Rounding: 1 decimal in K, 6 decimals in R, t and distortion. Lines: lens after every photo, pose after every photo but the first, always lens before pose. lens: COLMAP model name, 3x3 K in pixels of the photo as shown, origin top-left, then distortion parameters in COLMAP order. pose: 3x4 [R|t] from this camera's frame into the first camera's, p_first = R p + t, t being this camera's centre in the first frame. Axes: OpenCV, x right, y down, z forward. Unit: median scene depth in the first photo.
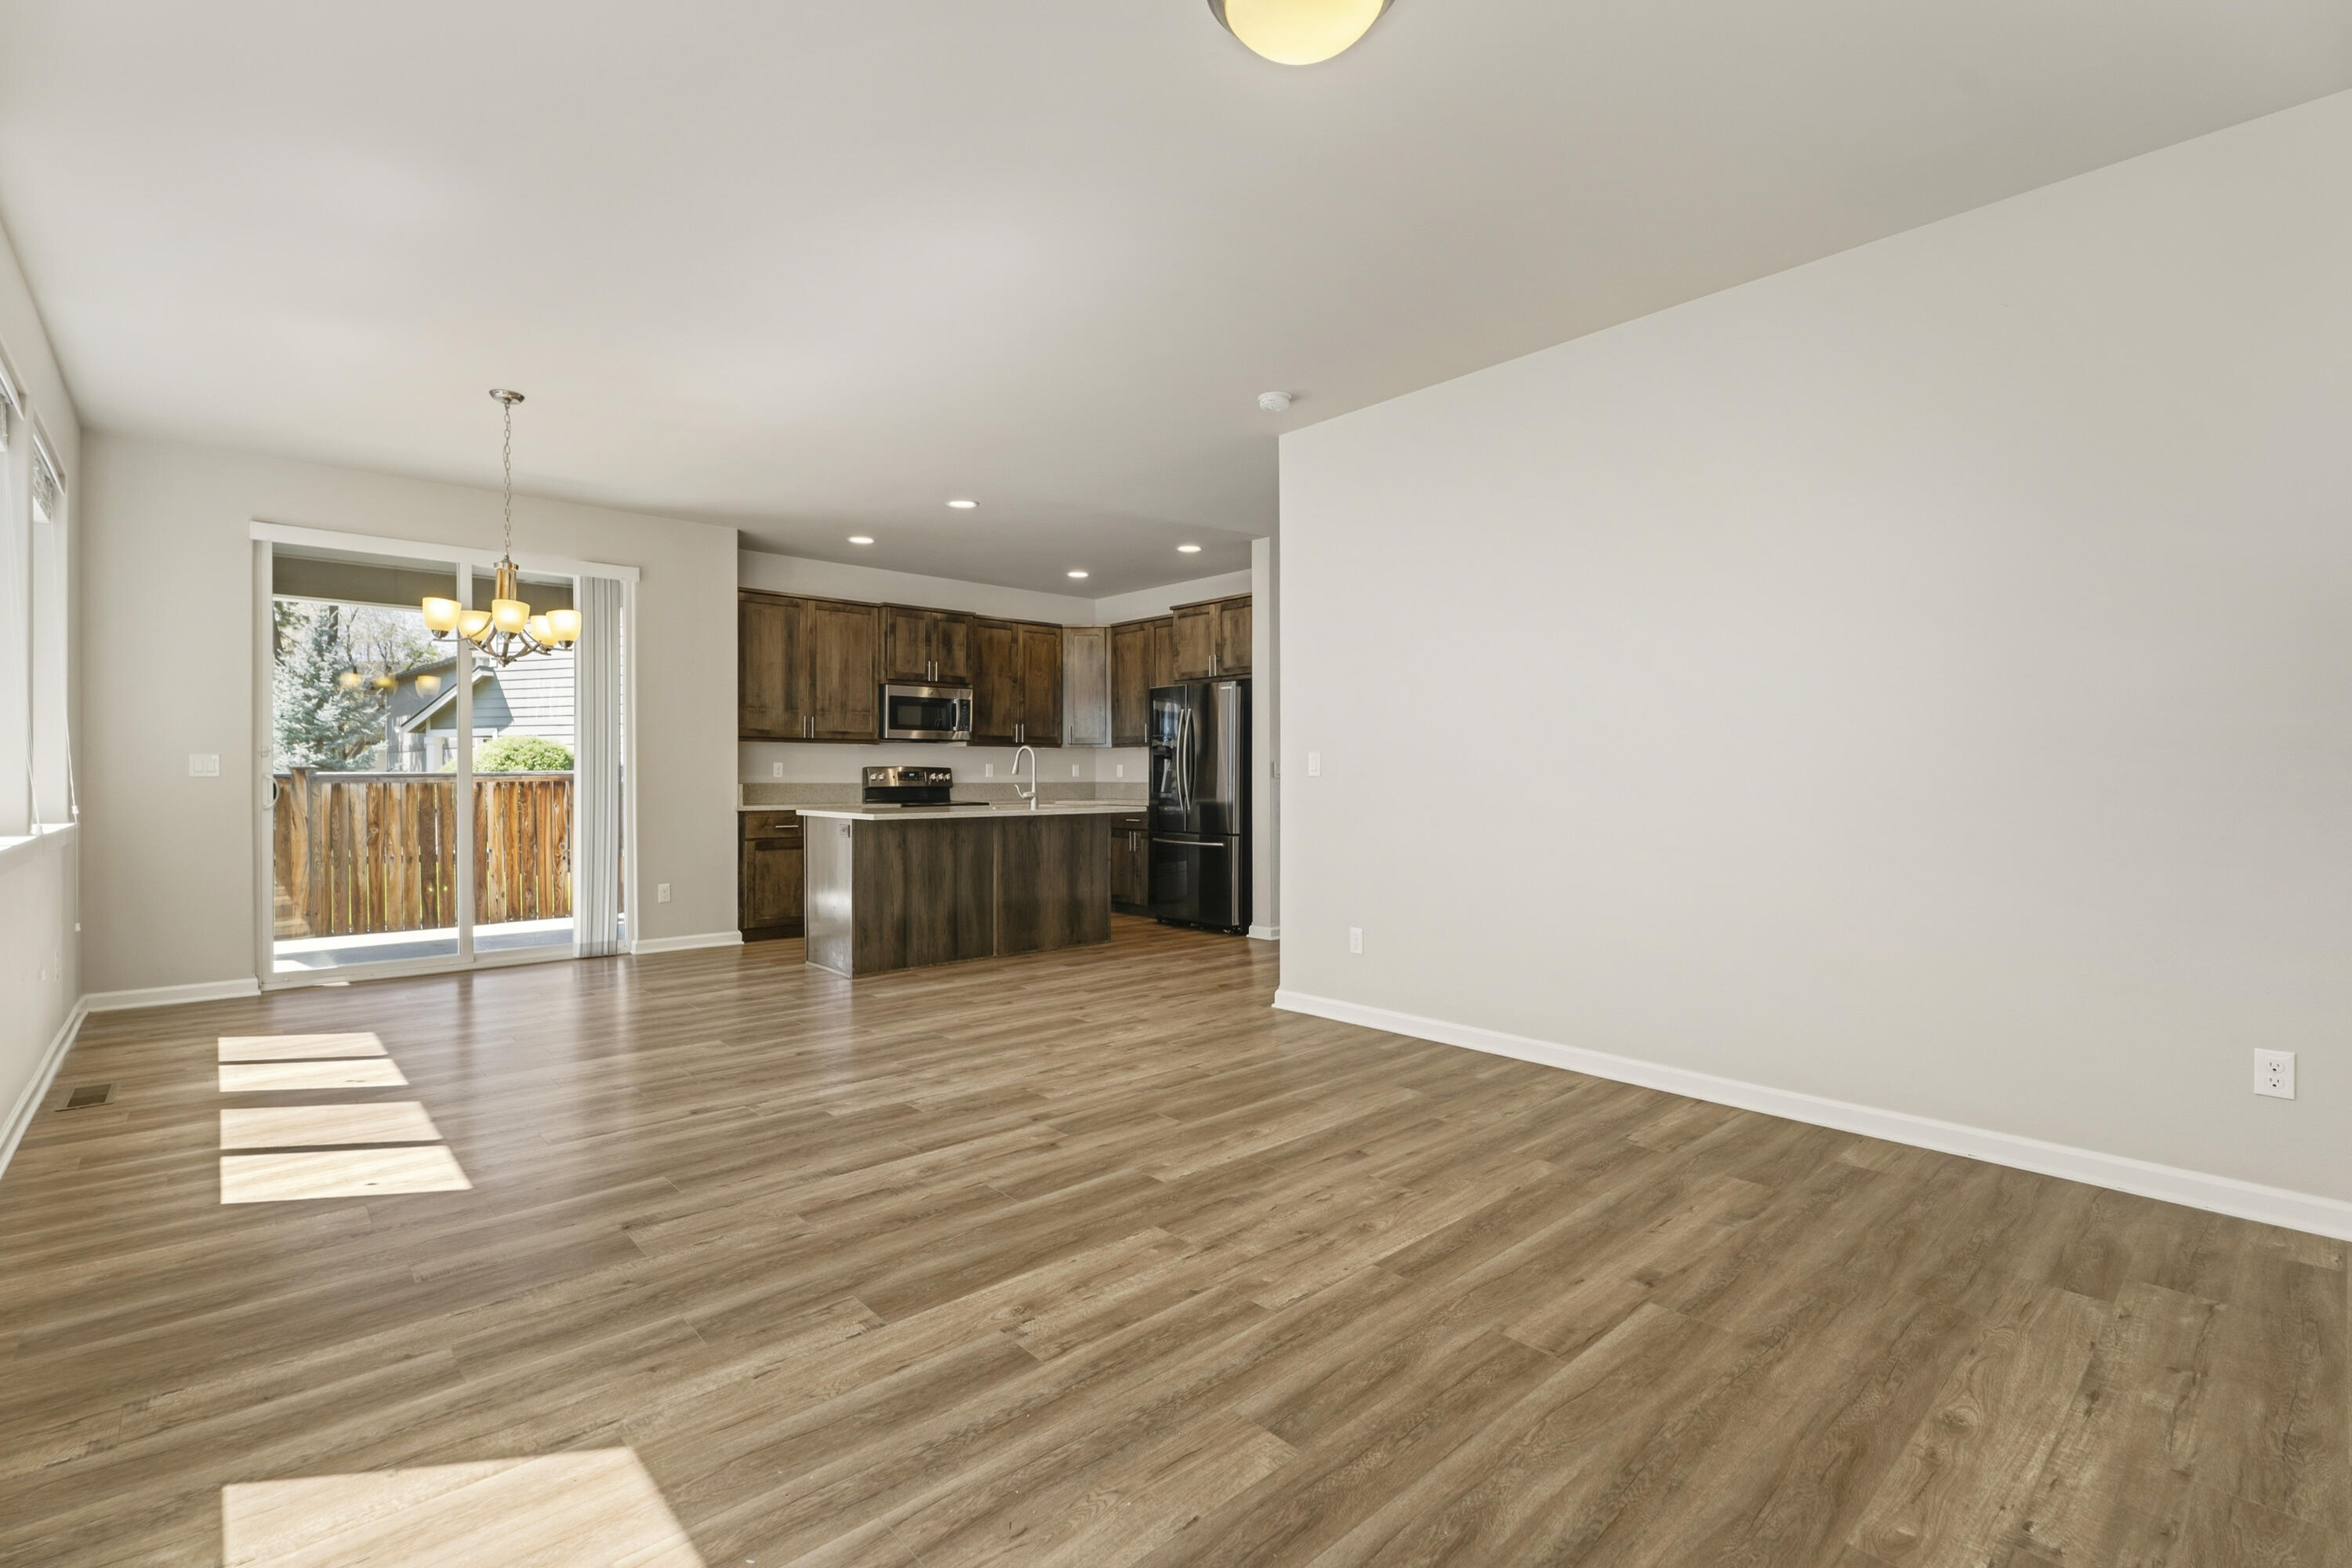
lens RADIAL K [[1053.4, 0, 1159.0], [0, 1053.4, 772.2], [0, 0, 1]] dist [0.000444, -0.000016]
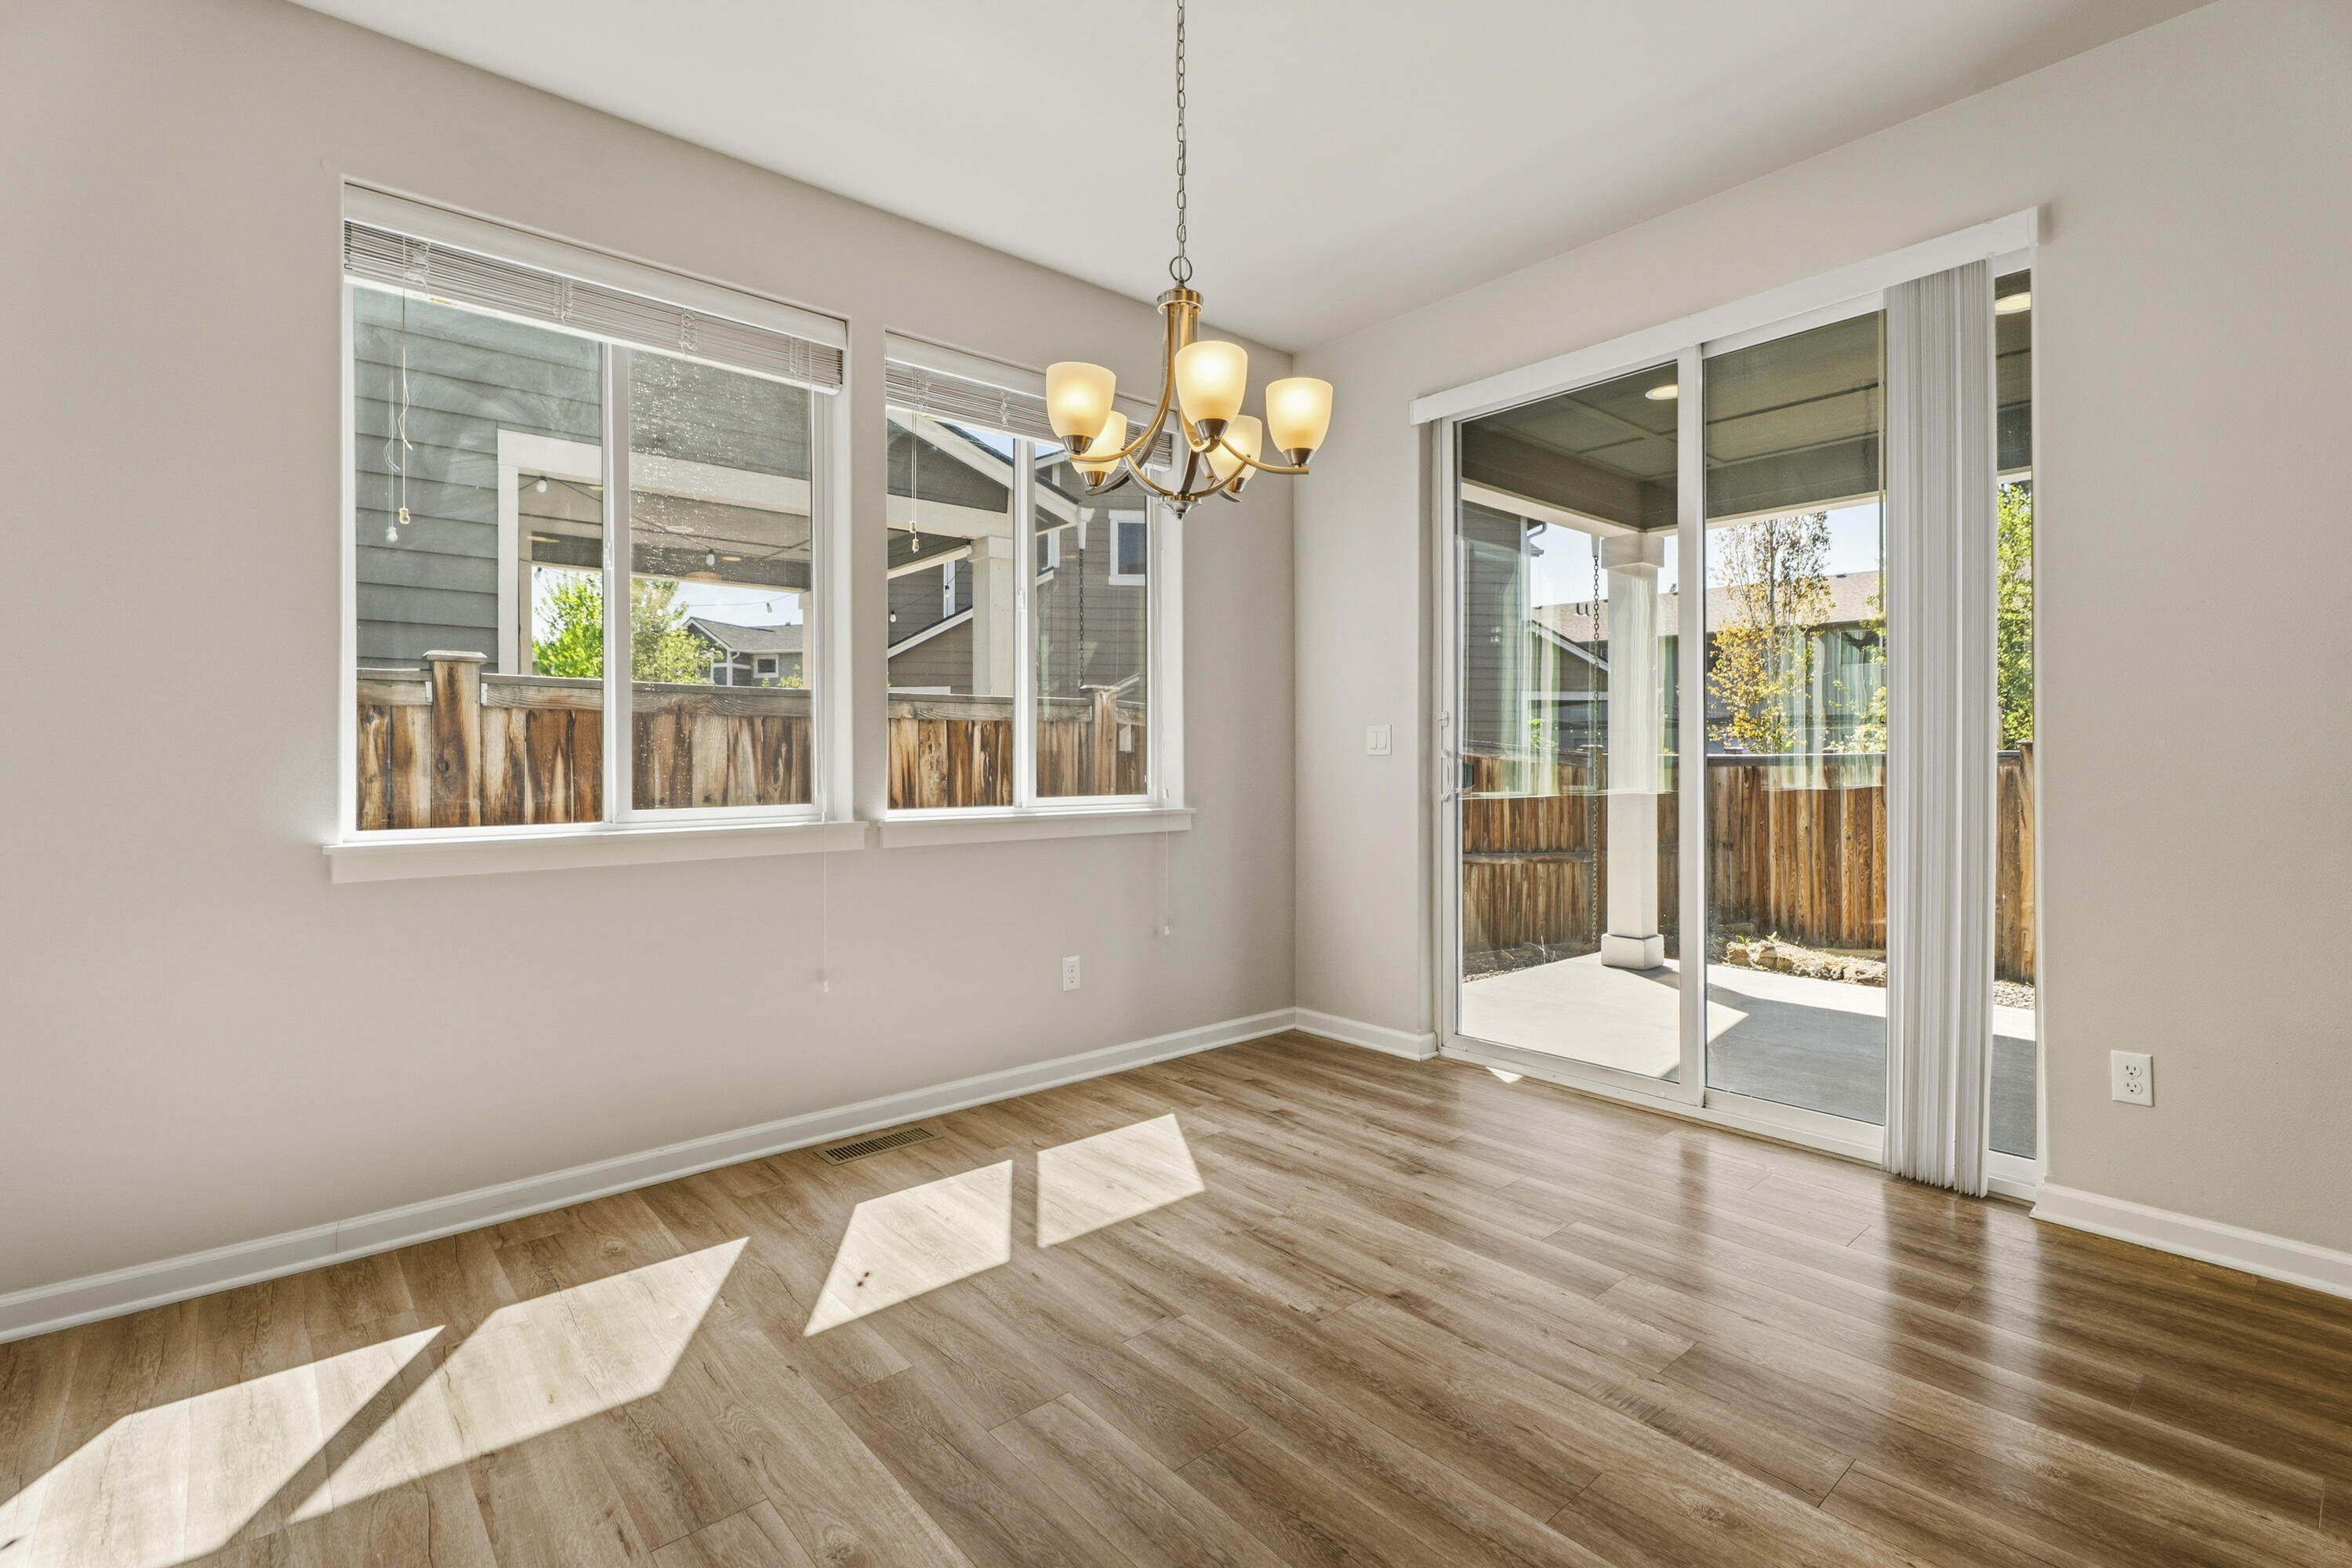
lens RADIAL K [[1076.1, 0, 1175.1], [0, 1076.1, 759.4], [0, 0, 1]] dist [0.004457, 0.000316]
pose [[-0.015652, 0.001837, -0.999876, -0.102686], [0.005809, 0.999982, 0.001747, 0.003766], [0.999861, -0.005781, -0.015663, 0.723111]]
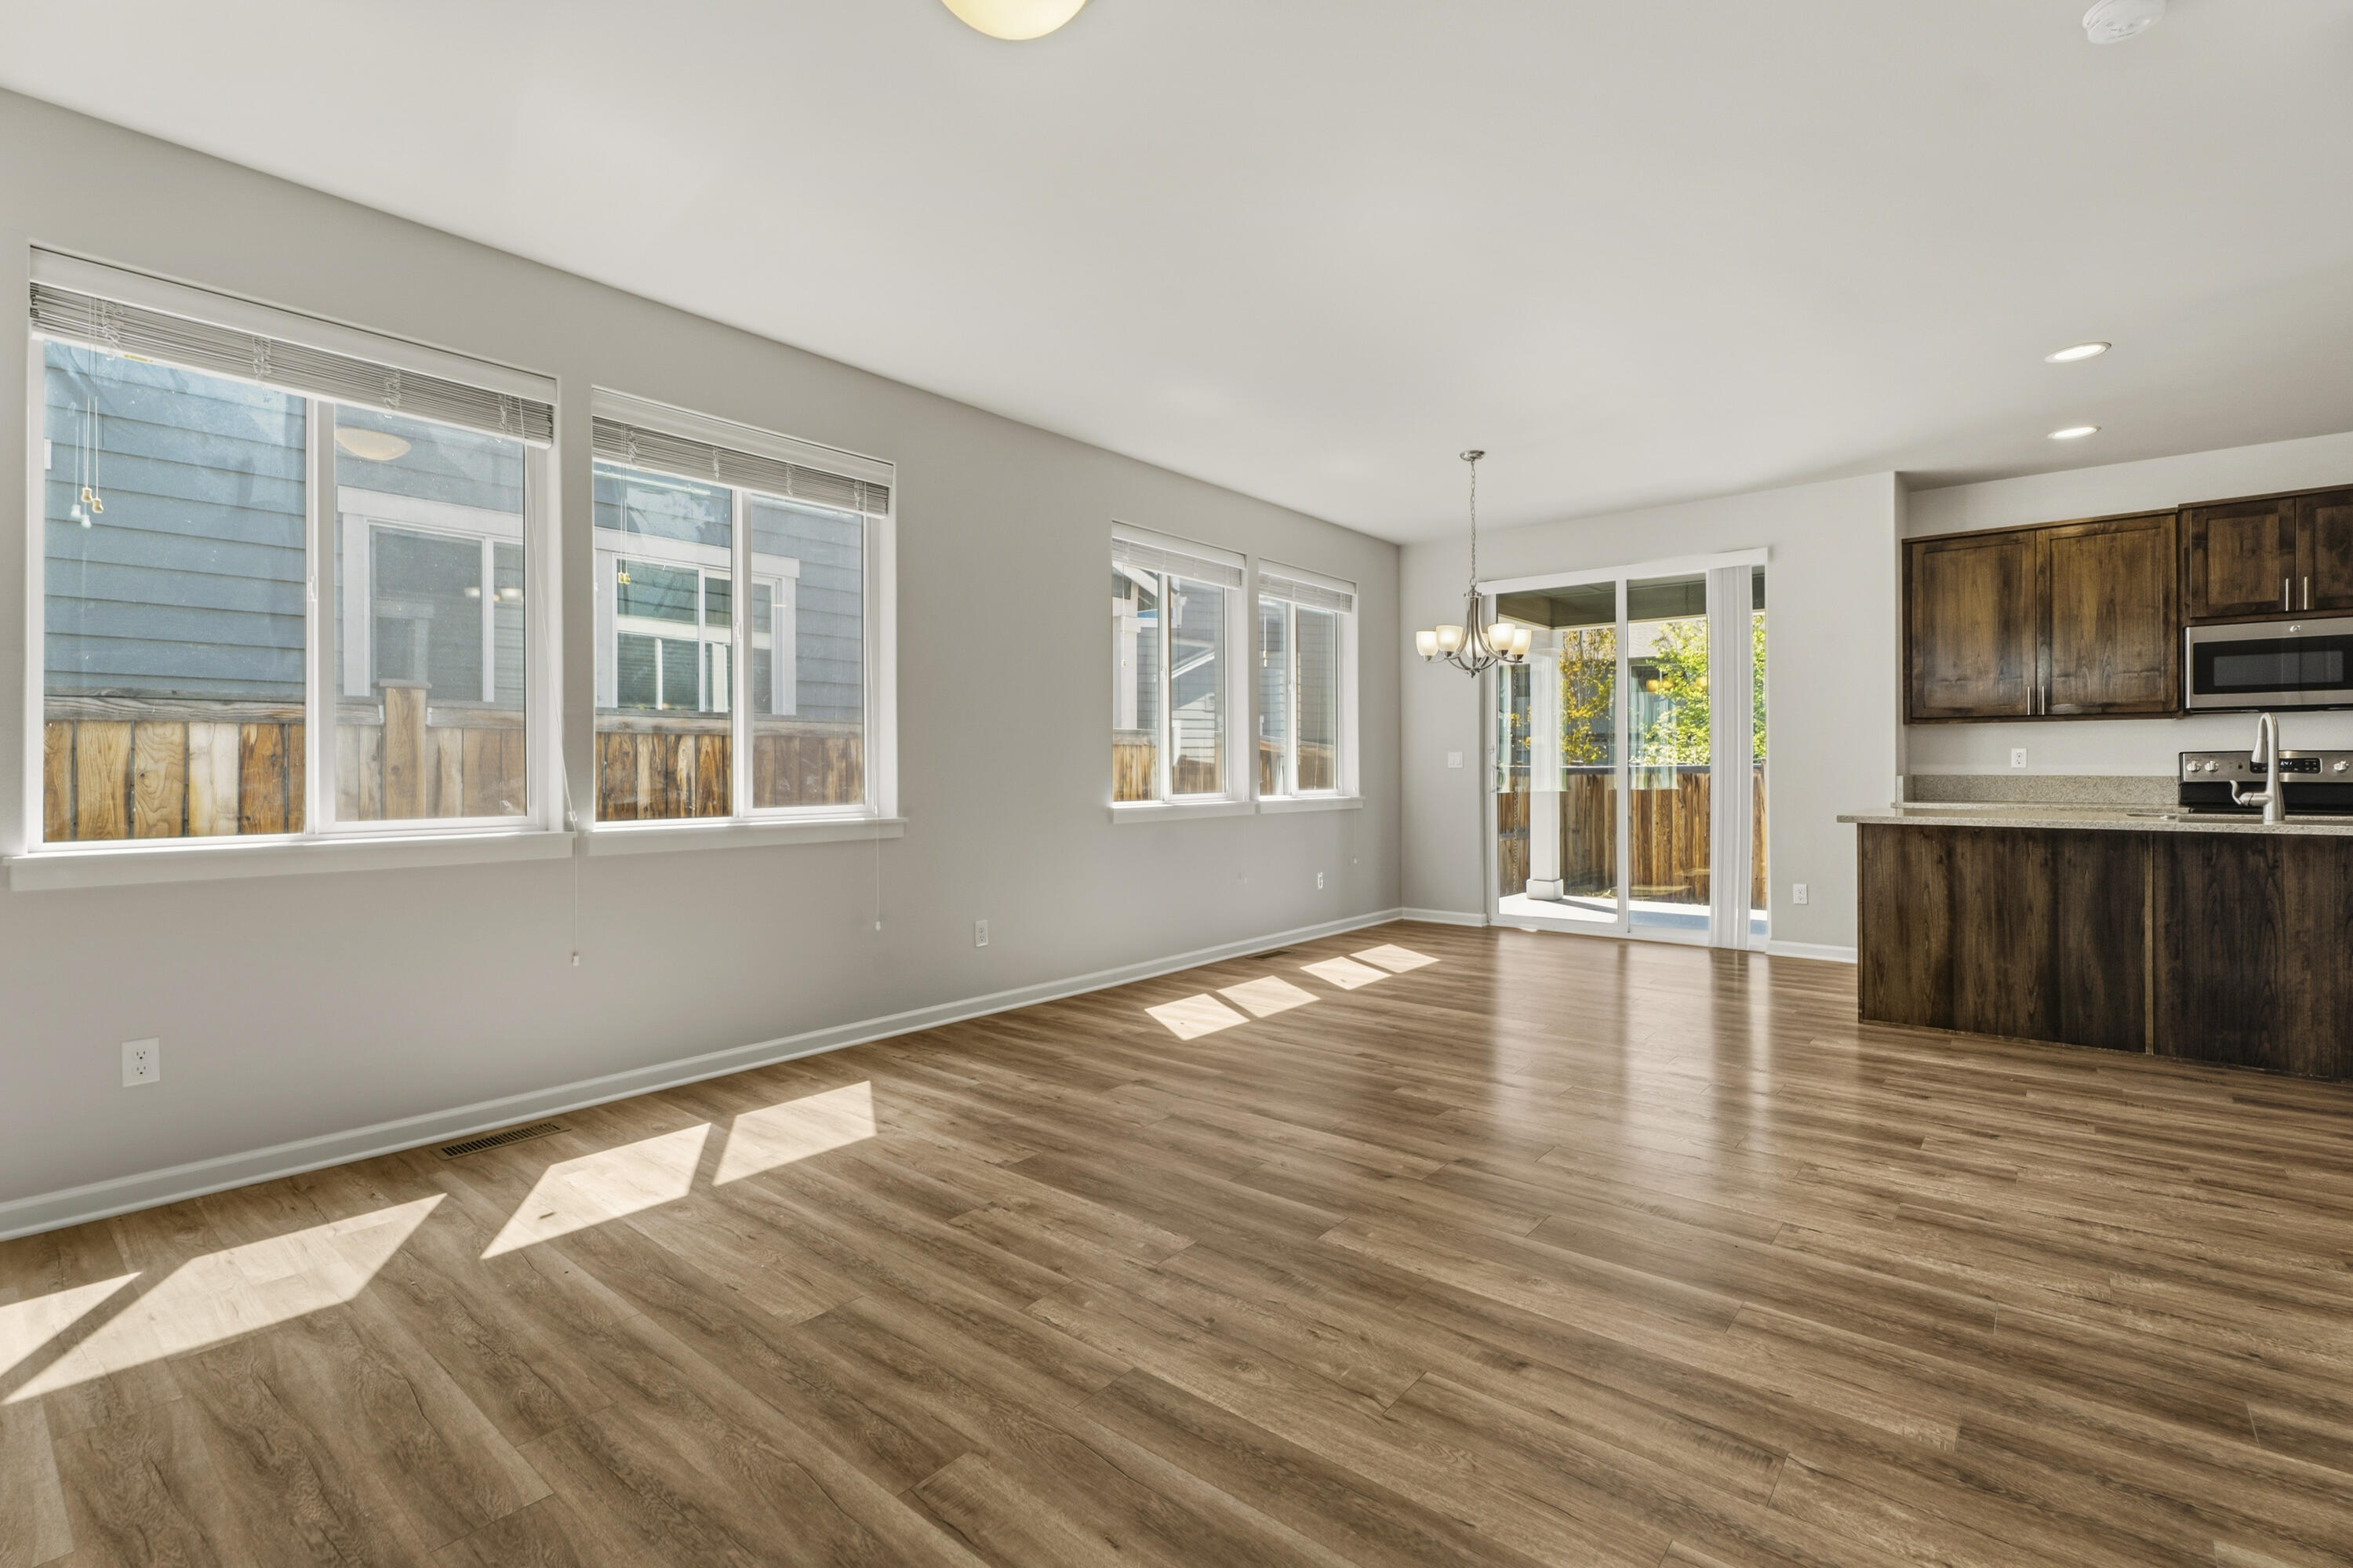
lens RADIAL K [[1059.9, 0, 1181.1], [0, 1059.9, 768.2], [0, 0, 1]] dist [0.001226, 0.001456]
pose [[0.147279, -0.000788, -0.989095, 0.390046], [0.007207, 0.999974, 0.000276, 0.000708], [0.989069, -0.007169, 0.147281, 0.349628]]
